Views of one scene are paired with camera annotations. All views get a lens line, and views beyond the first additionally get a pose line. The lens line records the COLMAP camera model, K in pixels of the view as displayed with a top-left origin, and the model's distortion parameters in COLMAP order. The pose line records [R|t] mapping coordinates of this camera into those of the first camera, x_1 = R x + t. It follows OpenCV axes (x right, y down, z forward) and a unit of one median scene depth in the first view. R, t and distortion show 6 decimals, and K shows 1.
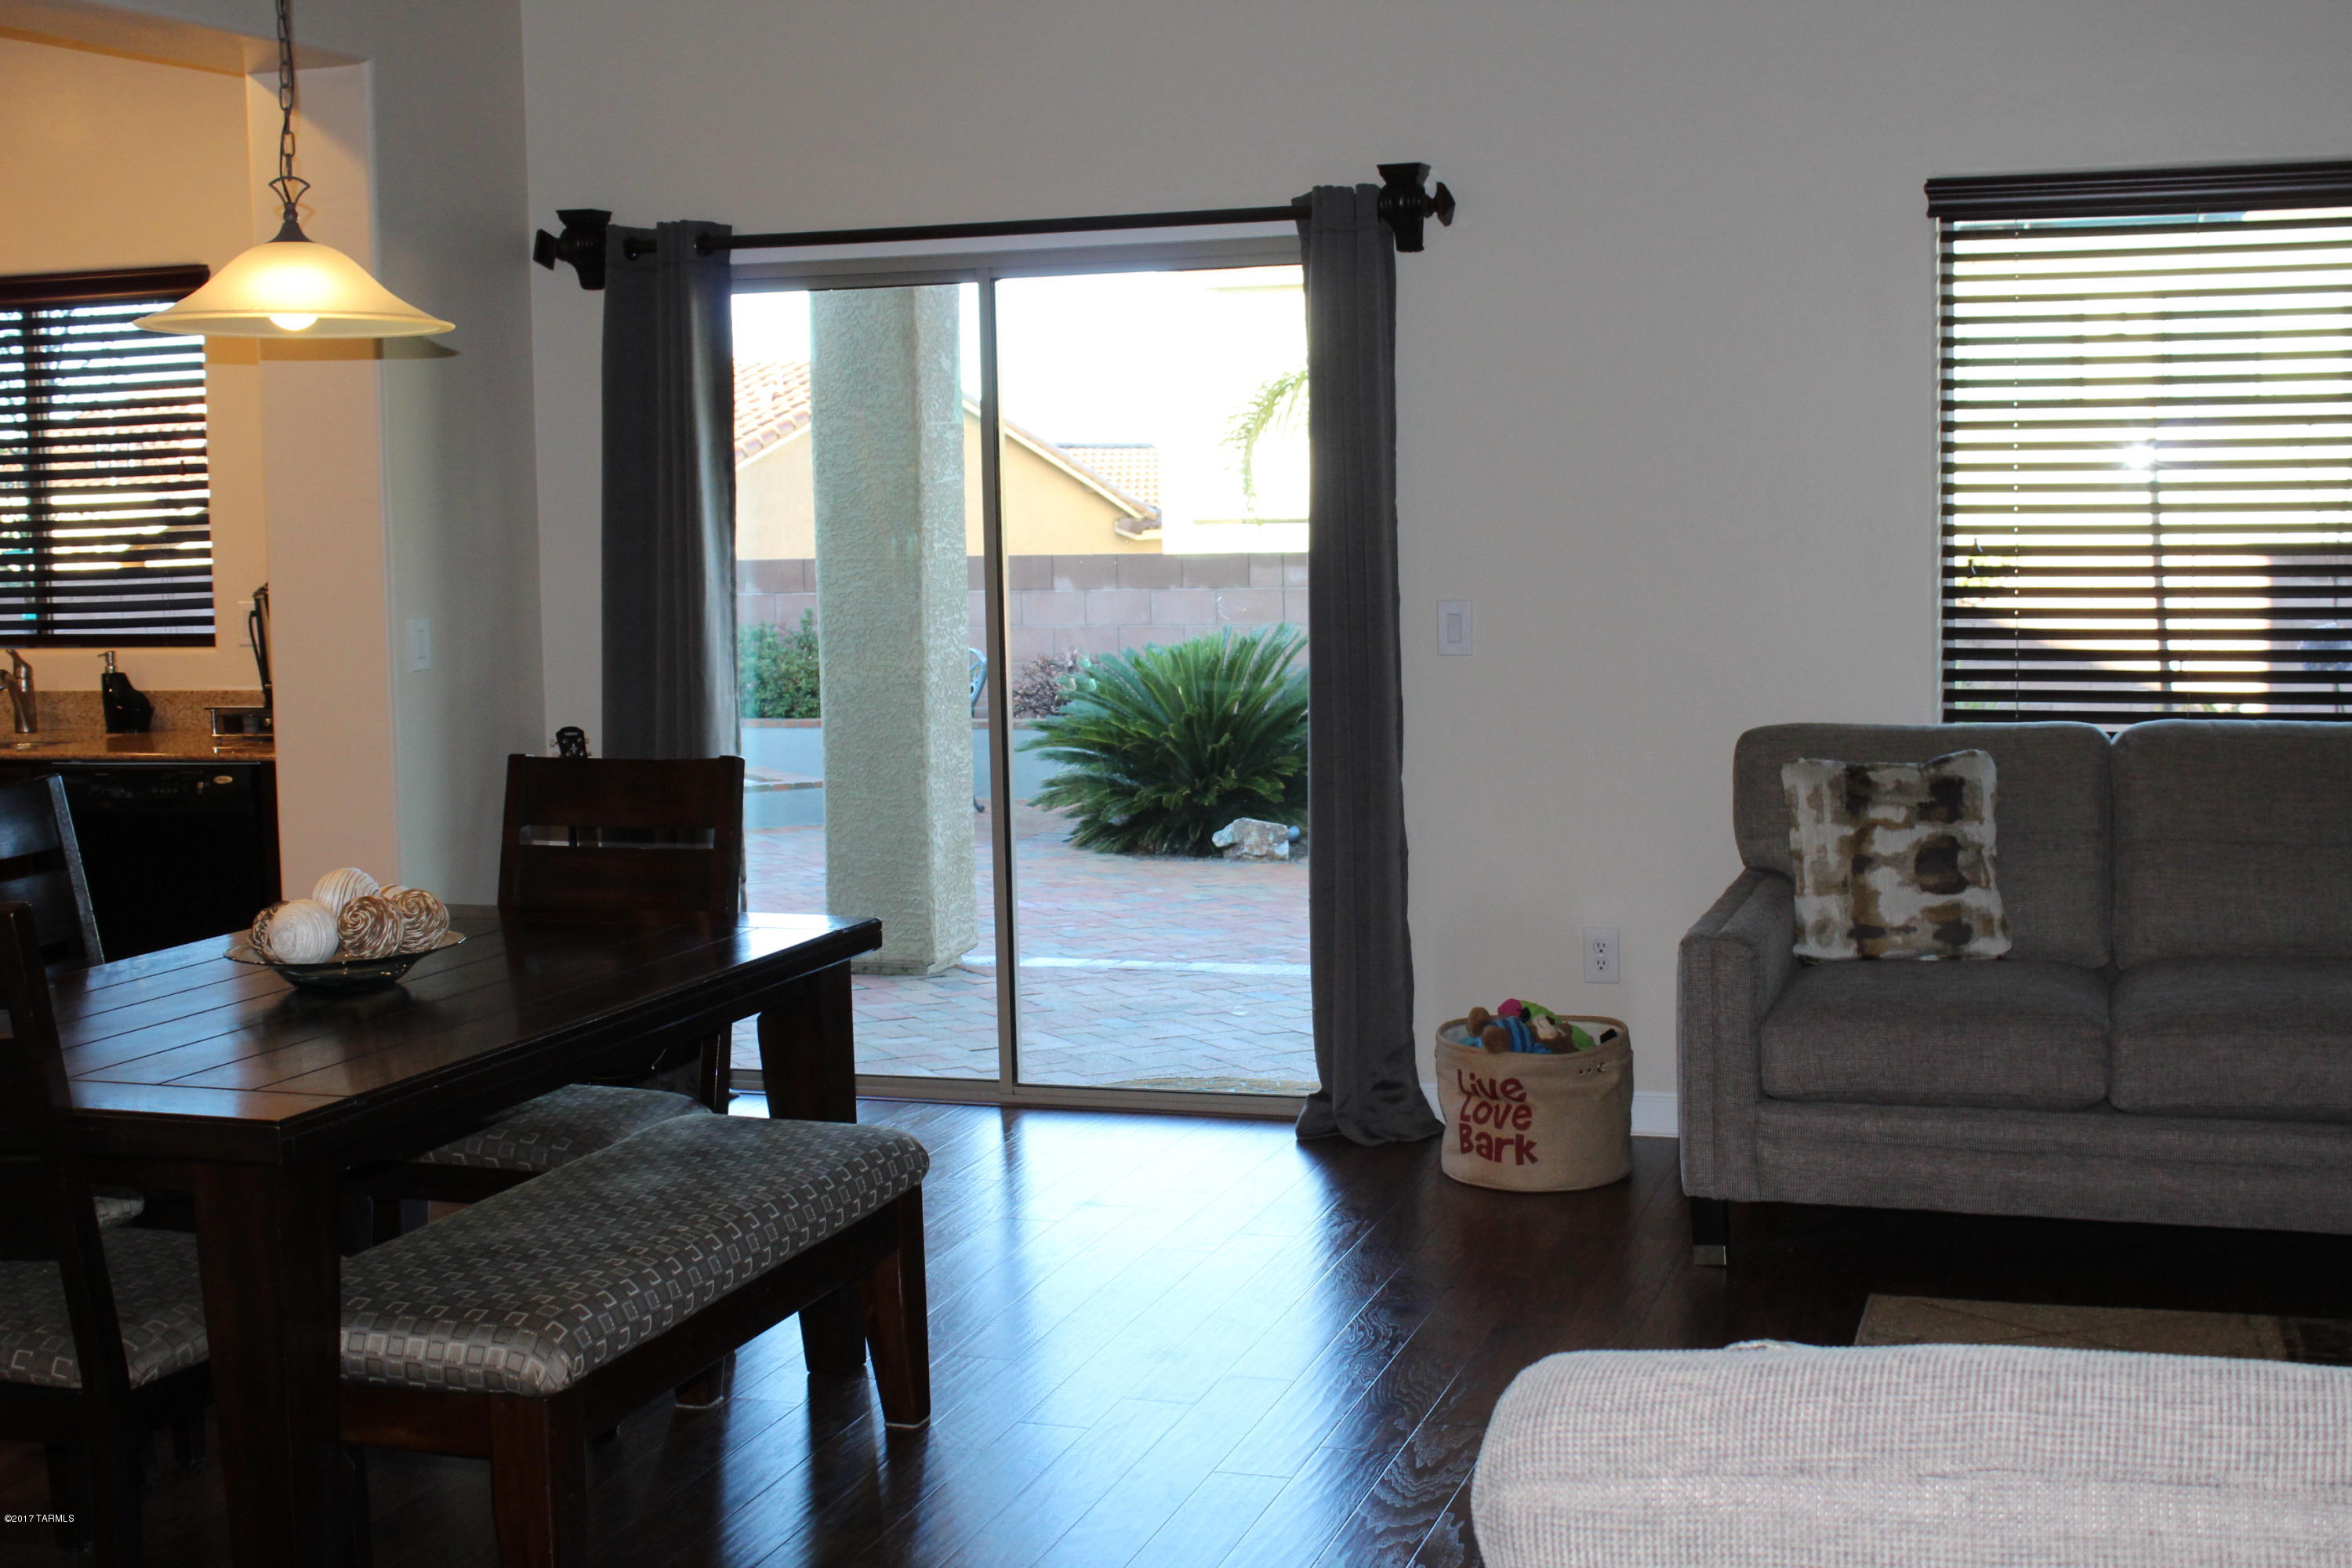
lens RADIAL K [[2974.8, 0, 1176.0], [0, 2974.8, 784.0], [0, 0, 1]] dist [-0.086881, 0.128708]
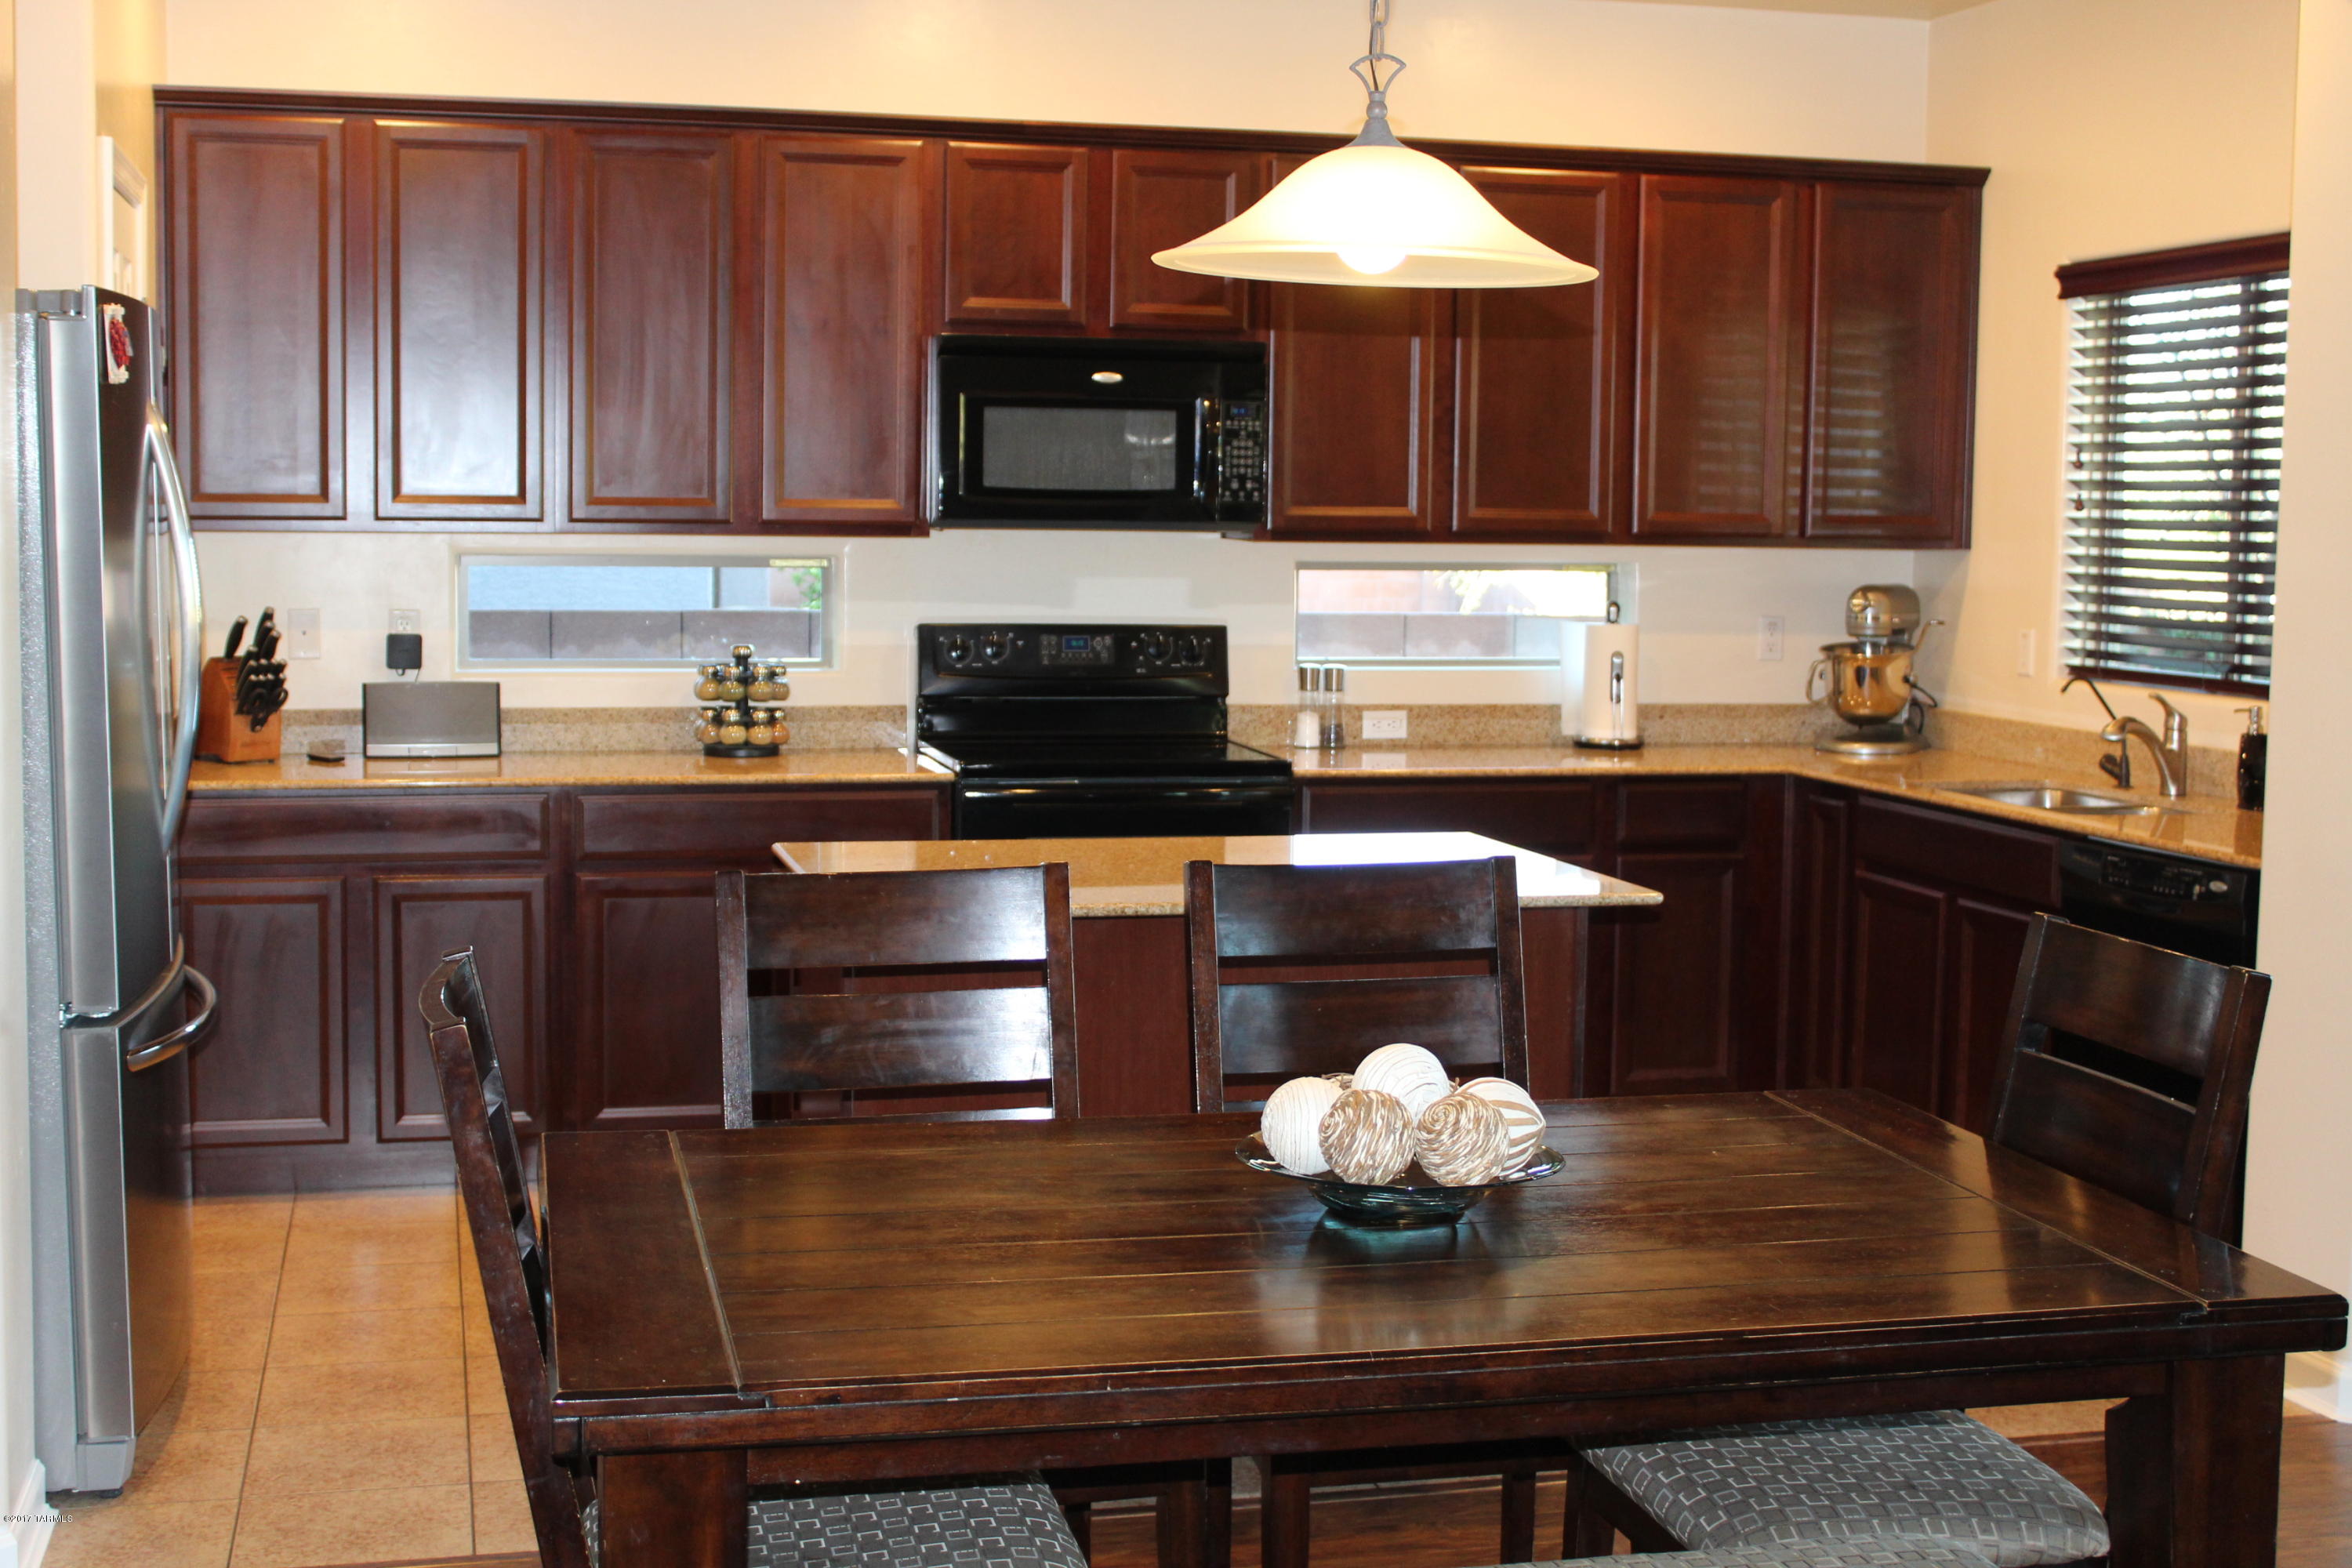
lens RADIAL K [[2974.8, 0, 1176.0], [0, 2974.8, 784.0], [0, 0, 1]] dist [-0.086881, 0.128708]
pose [[0.530147, 0.108650, -0.840916, 0.154411], [-0.110783, 0.992130, 0.058346, -0.038189], [0.840637, 0.062228, 0.538012, 0.323261]]
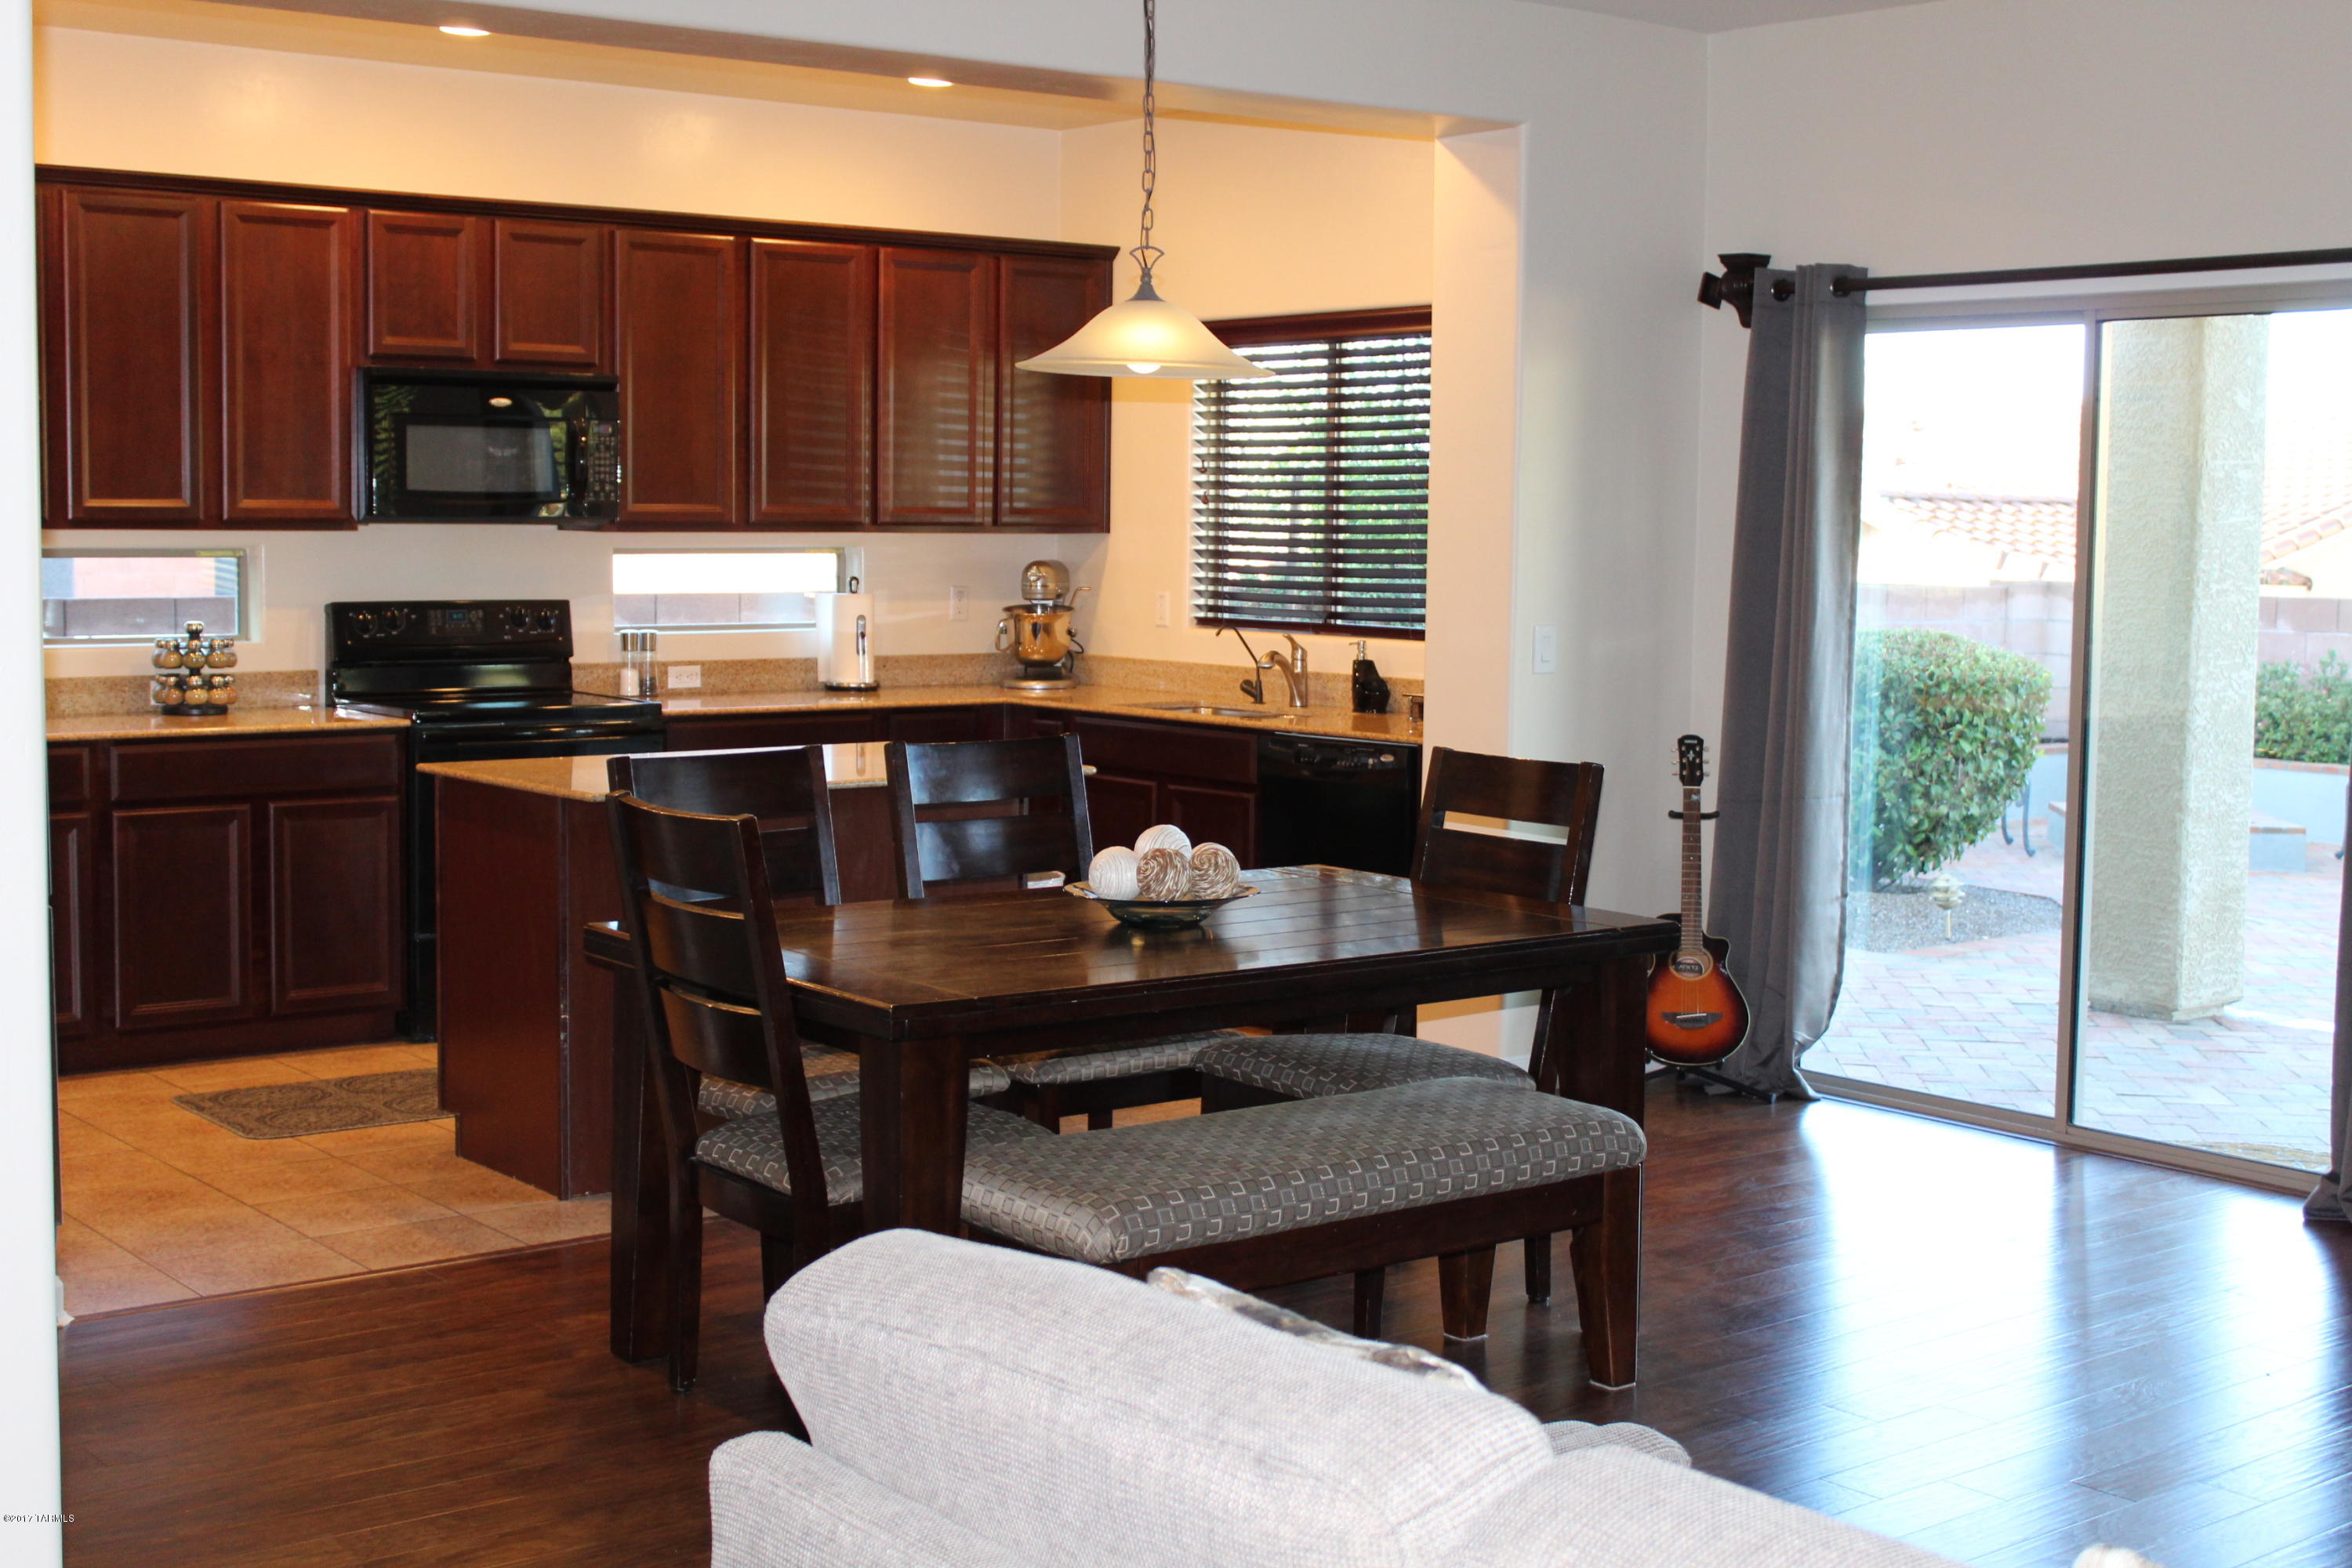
lens RADIAL K [[2974.8, 0, 1176.0], [0, 2974.8, 784.0], [0, 0, 1]] dist [-0.086881, 0.128708]
pose [[0.830336, 0.082628, -0.551103, 0.215023], [-0.085597, 0.996121, 0.020382, -0.007138], [0.550650, 0.030249, 0.834188, 0.001806]]
